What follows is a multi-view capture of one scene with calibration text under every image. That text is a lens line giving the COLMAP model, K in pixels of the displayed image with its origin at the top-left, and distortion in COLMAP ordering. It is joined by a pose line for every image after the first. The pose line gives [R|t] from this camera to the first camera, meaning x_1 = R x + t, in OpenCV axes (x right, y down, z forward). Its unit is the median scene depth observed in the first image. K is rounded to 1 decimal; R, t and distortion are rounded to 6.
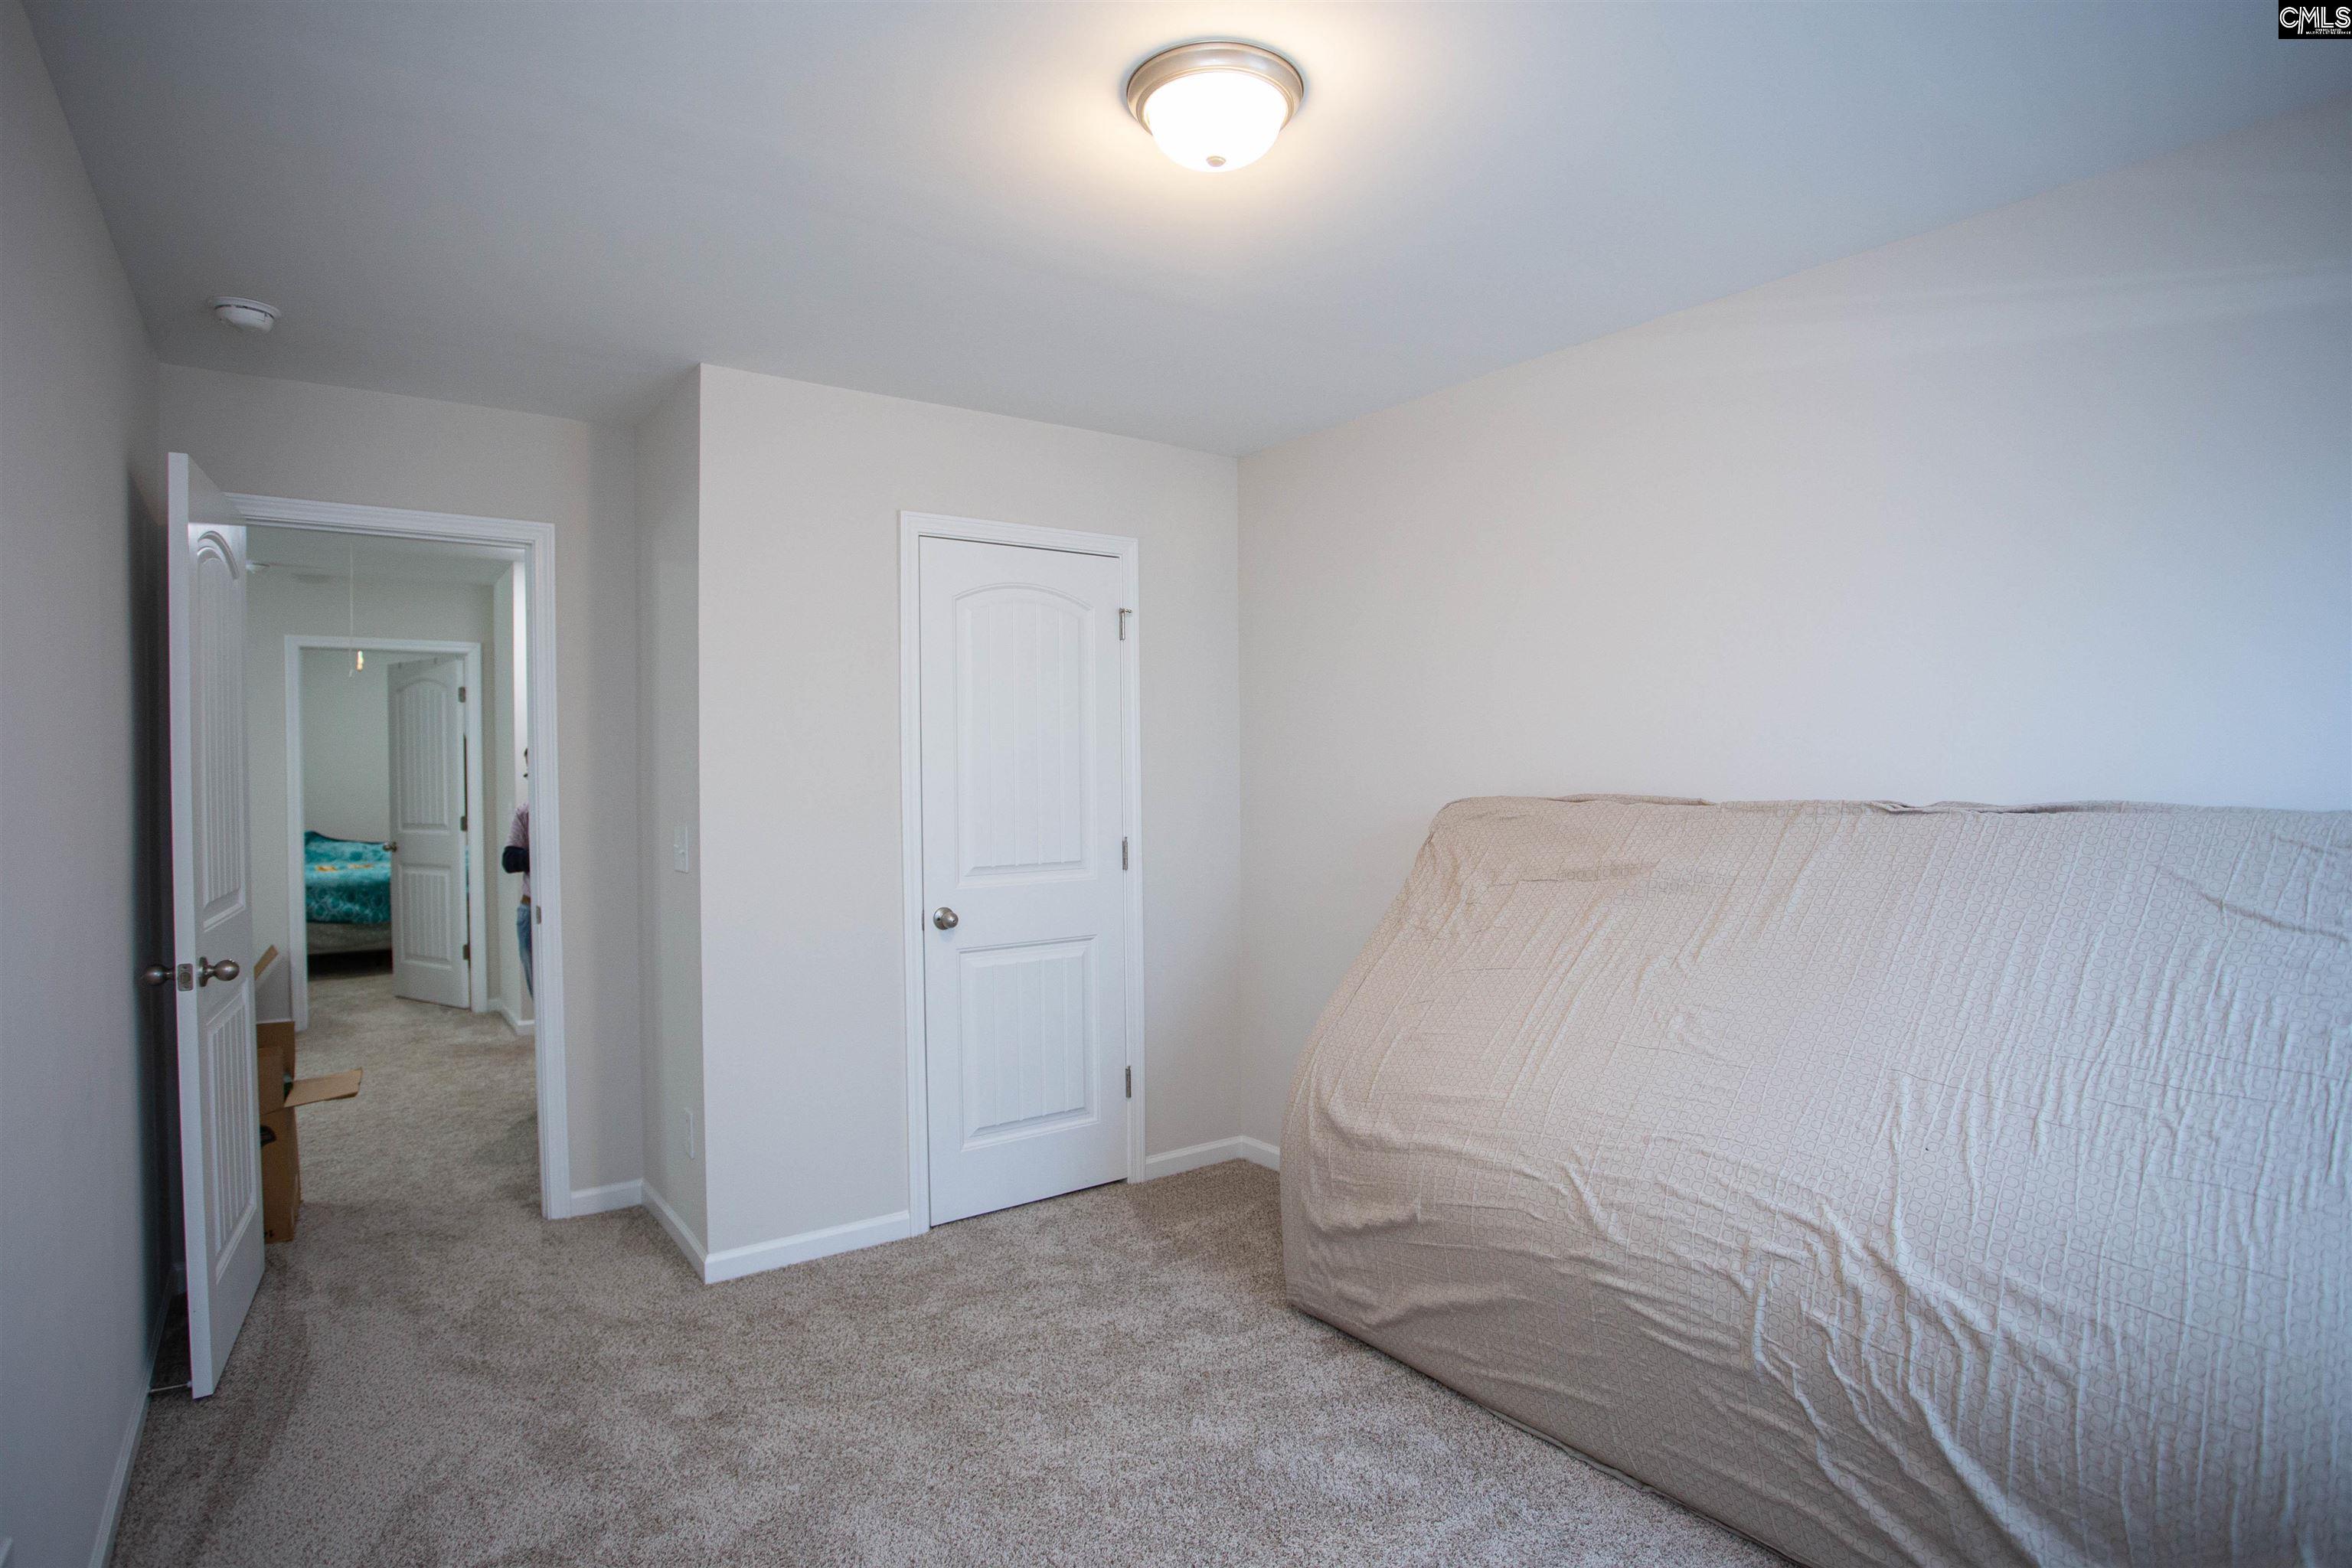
lens RADIAL K [[1244.1, 0, 1181.6], [0, 1244.1, 788.5], [0, 0, 1]] dist [-0.064445, 0.022300]
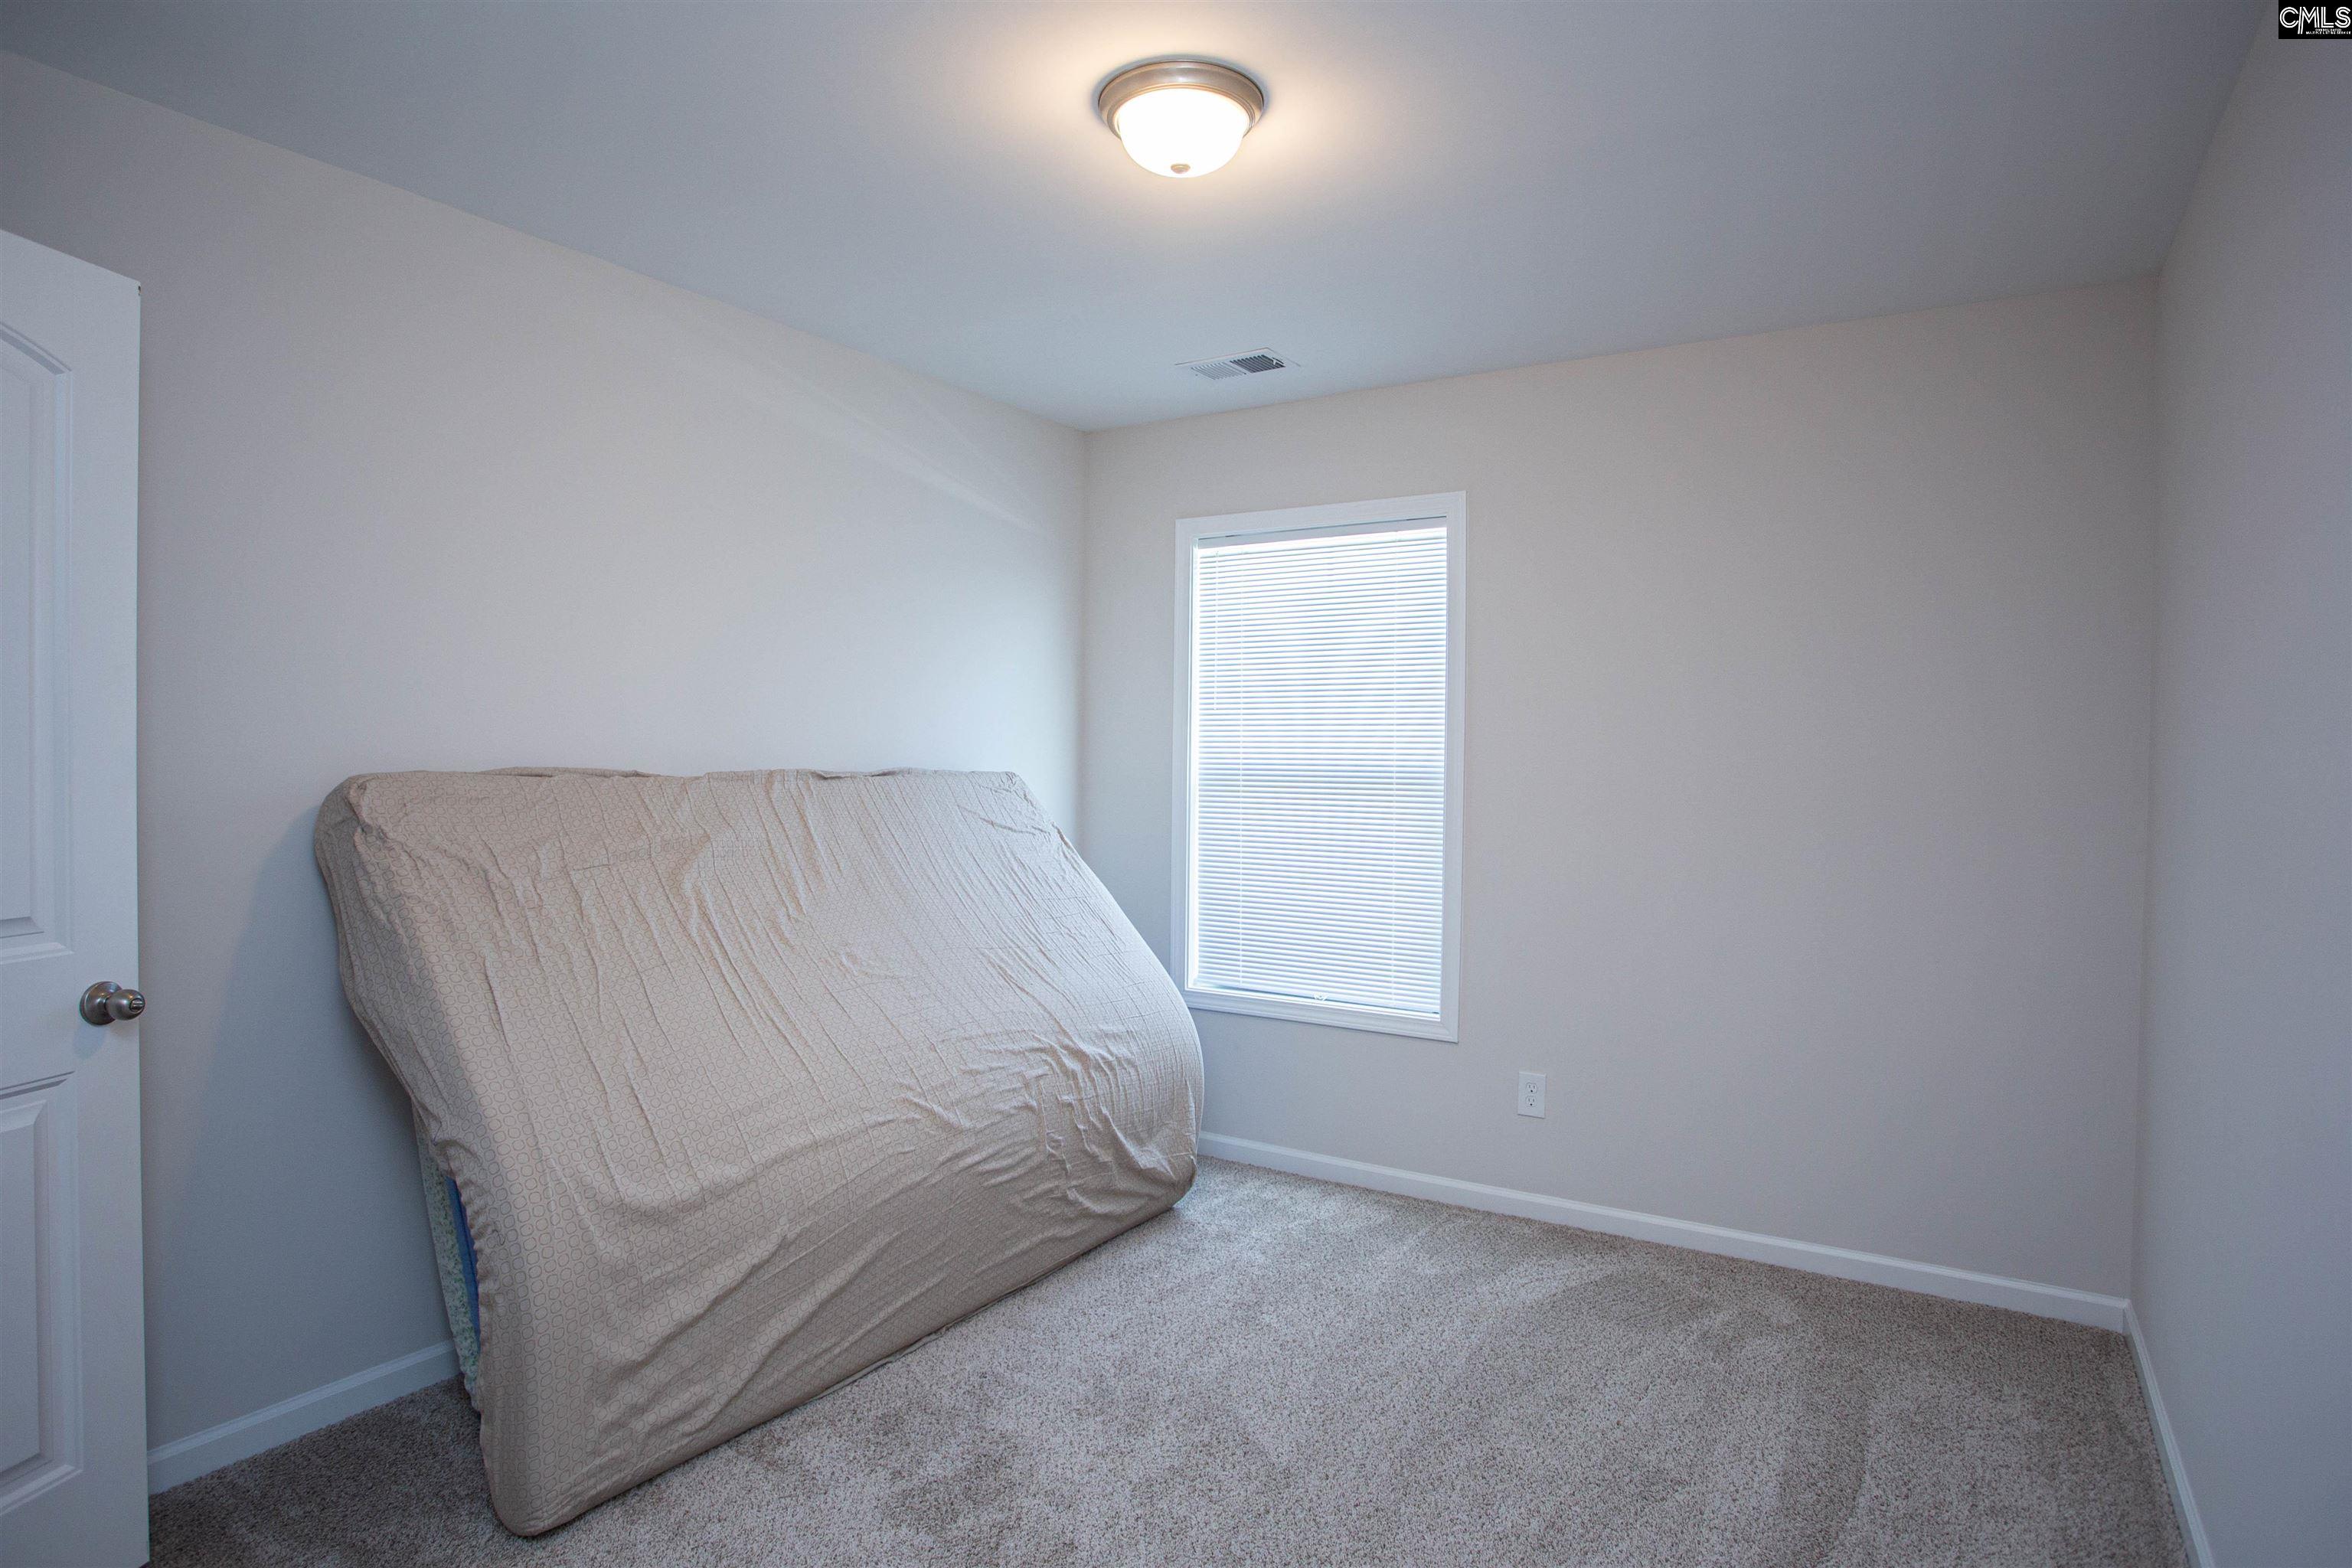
lens RADIAL K [[1244.1, 0, 1163.4], [0, 1244.1, 808.1], [0, 0, 1]] dist [-0.064445, 0.022300]
pose [[-0.344012, -0.029050, 0.938516, -0.815345], [0.007551, 0.999403, 0.033702, 0.009899], [-0.938935, 0.018681, -0.343587, 1.168212]]
